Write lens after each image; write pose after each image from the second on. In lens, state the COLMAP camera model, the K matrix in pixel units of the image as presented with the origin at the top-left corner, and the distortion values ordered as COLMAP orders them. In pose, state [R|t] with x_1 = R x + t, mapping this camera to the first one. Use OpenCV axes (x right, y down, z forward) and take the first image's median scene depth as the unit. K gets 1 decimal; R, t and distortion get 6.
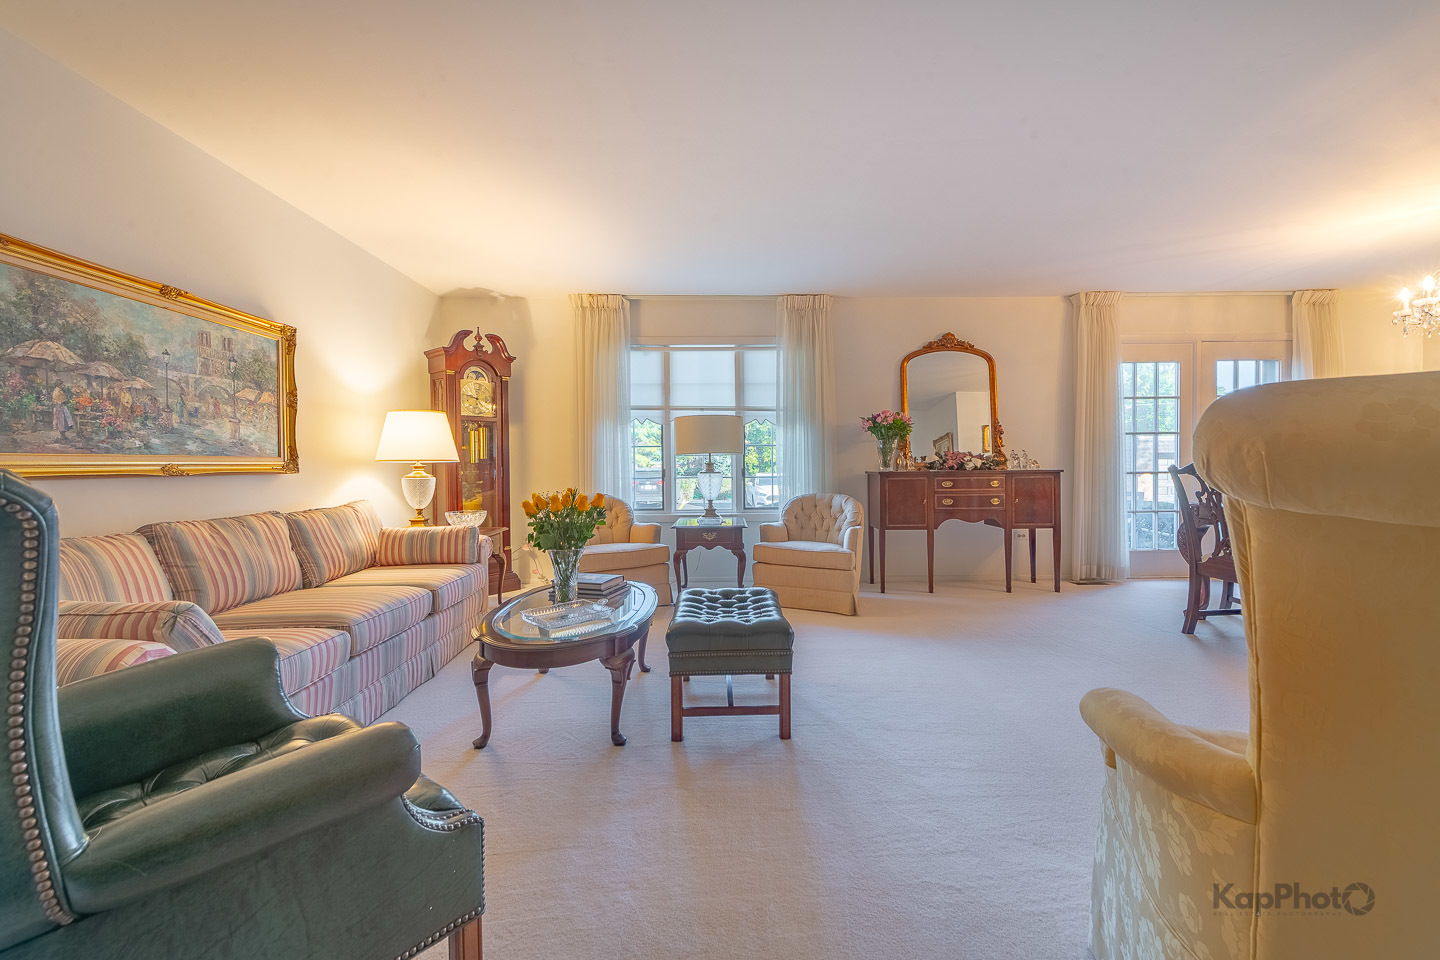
lens RADIAL K [[596.2, 0, 732.3], [0, 596.2, 459.2], [0, 0, 1]] dist [0.001726, -0.005673]
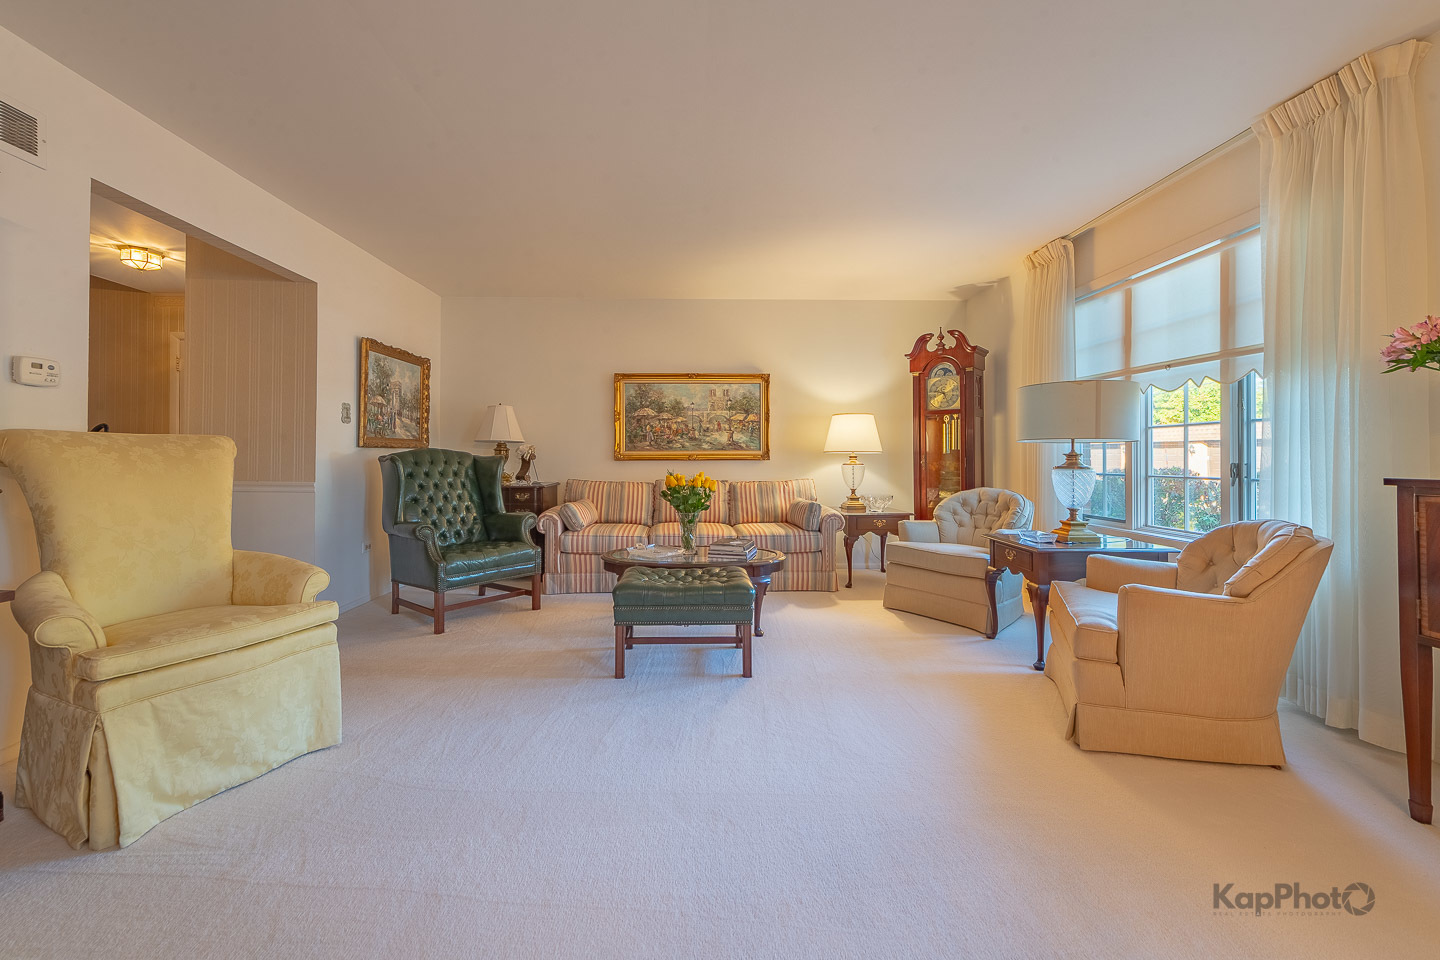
lens RADIAL K [[596.2, 0, 732.3], [0, 596.2, 459.2], [0, 0, 1]] dist [0.001726, -0.005673]
pose [[-0.025128, 0.014148, -0.999584, 1.152062], [0.012088, 0.999831, 0.013848, -0.002698], [0.999611, -0.011735, -0.025295, 1.111604]]
